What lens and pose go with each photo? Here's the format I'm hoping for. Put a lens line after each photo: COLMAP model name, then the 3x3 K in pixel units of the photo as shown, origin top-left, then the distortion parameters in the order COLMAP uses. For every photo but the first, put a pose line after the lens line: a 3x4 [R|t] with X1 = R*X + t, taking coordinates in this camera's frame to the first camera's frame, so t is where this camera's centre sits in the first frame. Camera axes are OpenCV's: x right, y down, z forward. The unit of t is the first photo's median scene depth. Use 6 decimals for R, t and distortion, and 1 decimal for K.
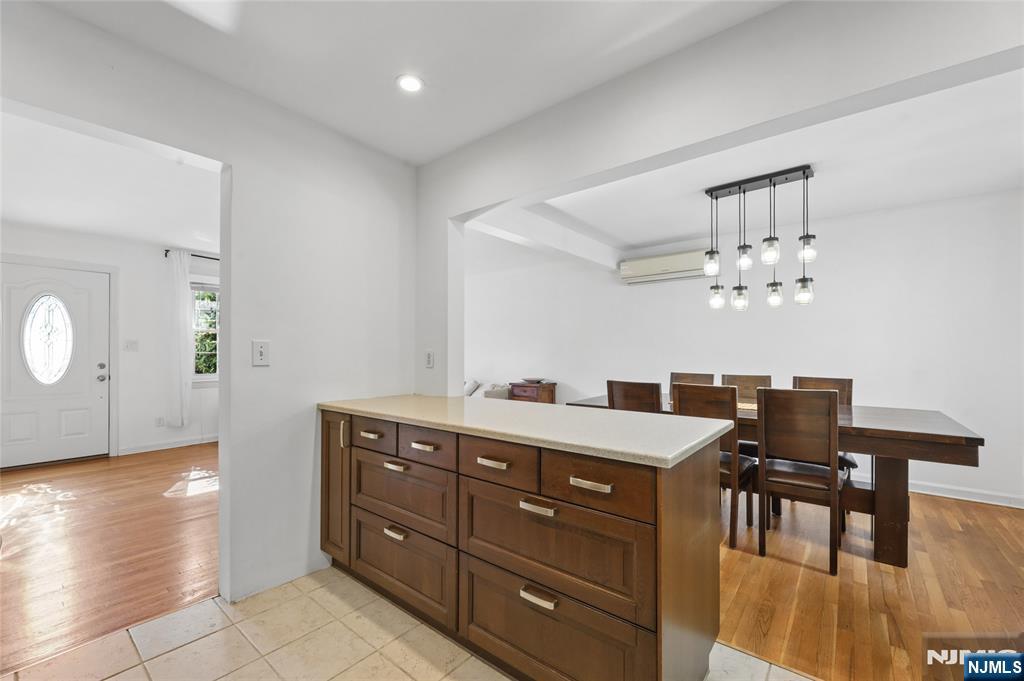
lens RADIAL K [[419.5, 0, 508.2], [0, 419.5, 360.2], [0, 0, 1]] dist [-0.000078, -0.000022]
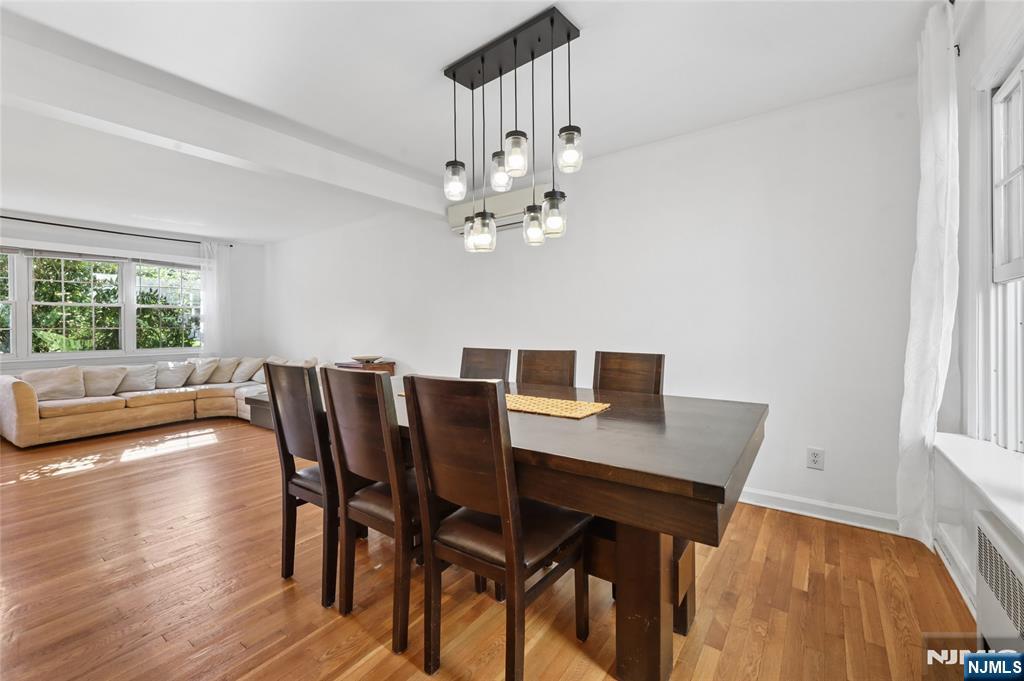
lens RADIAL K [[417.7, 0, 512.0], [0, 417.7, 340.5], [0, 0, 1]] dist [-0.002365, -0.000261]
pose [[0.999372, -0.016187, 0.031512, 0.572616], [0.015807, 0.999800, 0.012270, 0.011757], [-0.031705, -0.011764, 0.999428, 0.355664]]
